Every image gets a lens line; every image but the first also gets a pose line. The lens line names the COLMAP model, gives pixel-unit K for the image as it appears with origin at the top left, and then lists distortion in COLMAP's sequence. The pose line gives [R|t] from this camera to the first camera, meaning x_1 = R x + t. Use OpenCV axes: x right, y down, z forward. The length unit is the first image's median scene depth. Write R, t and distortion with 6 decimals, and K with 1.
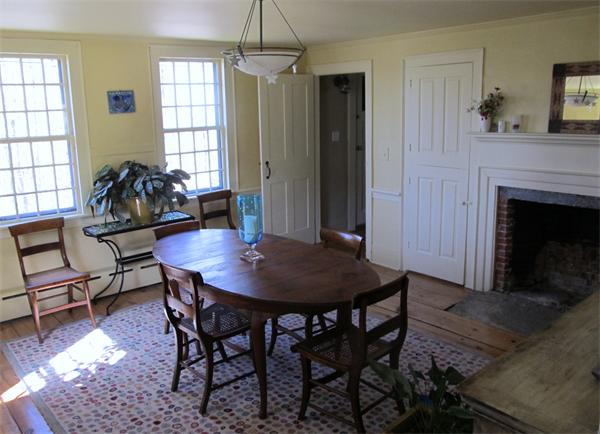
lens RADIAL K [[516.9, 0, 309.0], [0, 516.9, 215.4], [0, 0, 1]] dist [-0.046492, 0.008880]
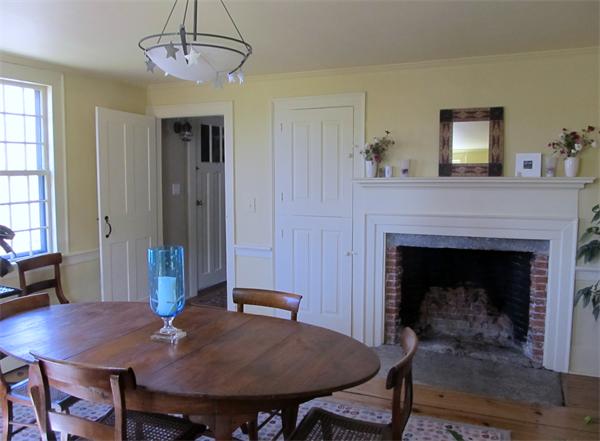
lens RADIAL K [[504.9, 0, 306.1], [0, 504.9, 219.4], [0, 0, 1]] dist [-0.048184, -0.002925]
pose [[0.901489, -0.018009, 0.432426, -0.169444], [0.070995, 0.991753, -0.106703, 0.007090], [-0.426939, 0.126891, 0.895333, 0.209970]]
